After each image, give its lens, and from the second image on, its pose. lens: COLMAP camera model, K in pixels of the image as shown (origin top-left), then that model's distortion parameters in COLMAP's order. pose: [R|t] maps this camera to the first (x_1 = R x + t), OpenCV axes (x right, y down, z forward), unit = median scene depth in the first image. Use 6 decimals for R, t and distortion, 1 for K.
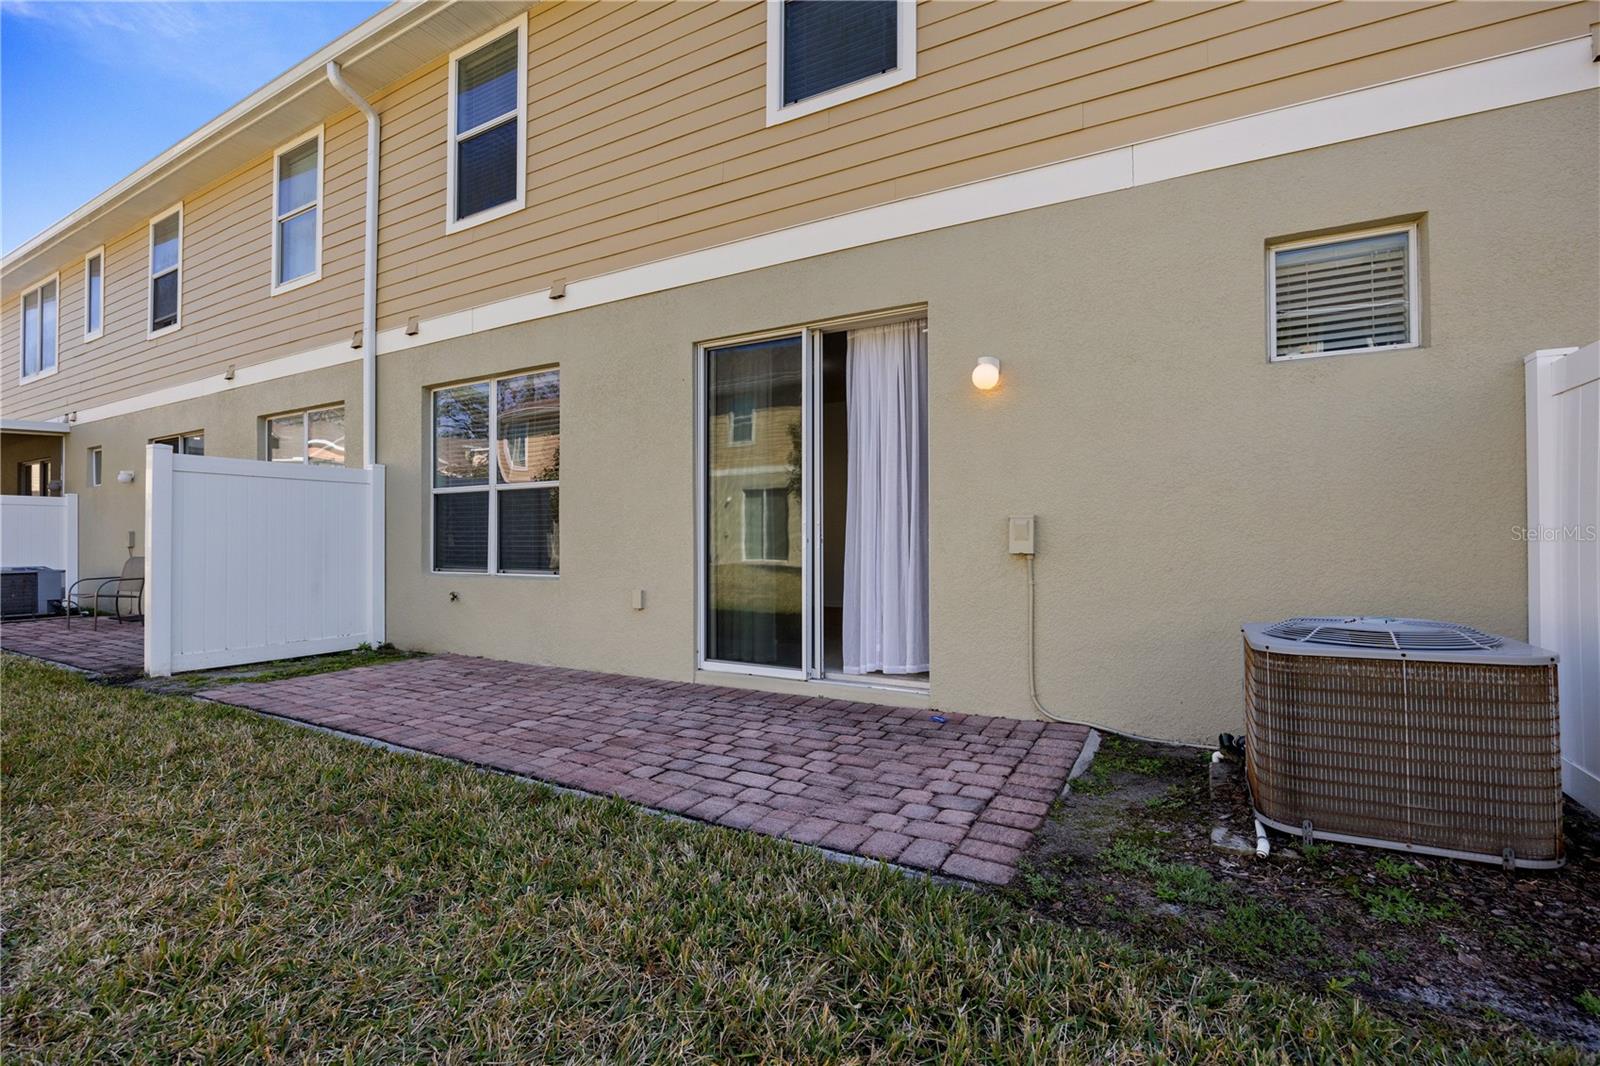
lens RADIAL K [[708.2, 0, 799.4], [0, 708.2, 536.5], [0, 0, 1]] dist [-0.016642, 0.002455]
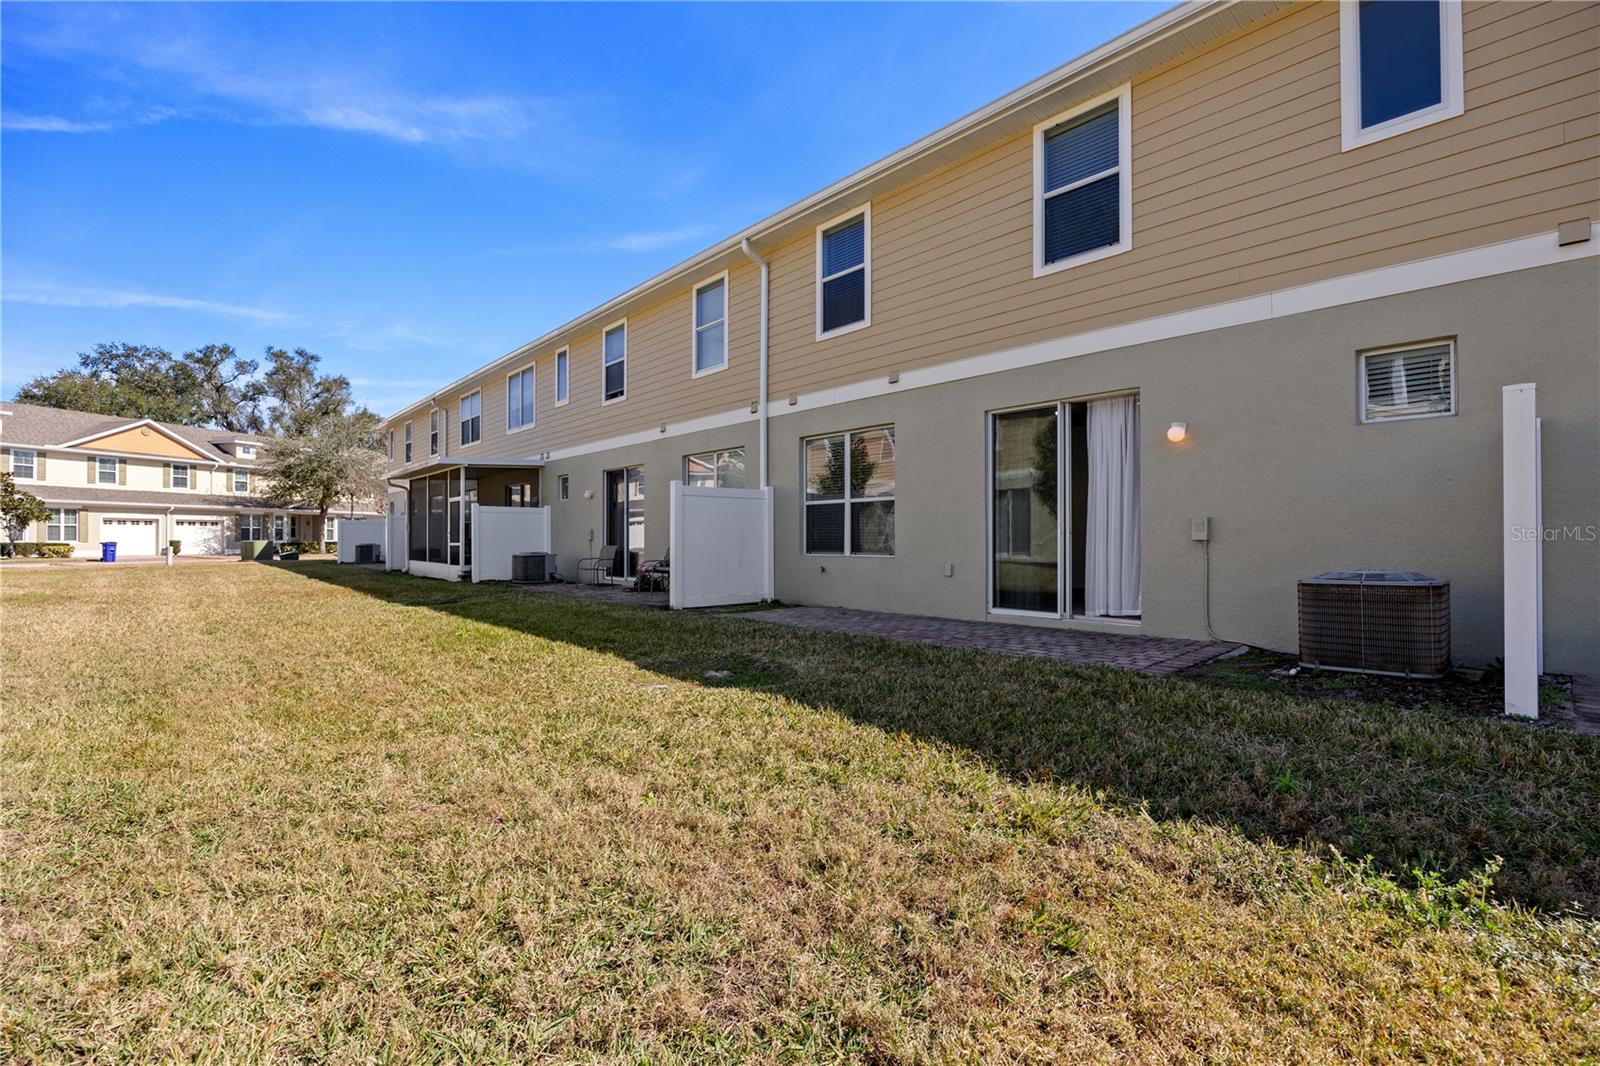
lens RADIAL K [[708.2, 0, 797.5], [0, 708.2, 535.3], [0, 0, 1]] dist [-0.016642, 0.002455]
pose [[0.947080, -0.001389, -0.320996, -0.030977], [0.002114, 0.999996, 0.001910, 0.004916], [0.320992, -0.002487, 0.947079, -0.546112]]
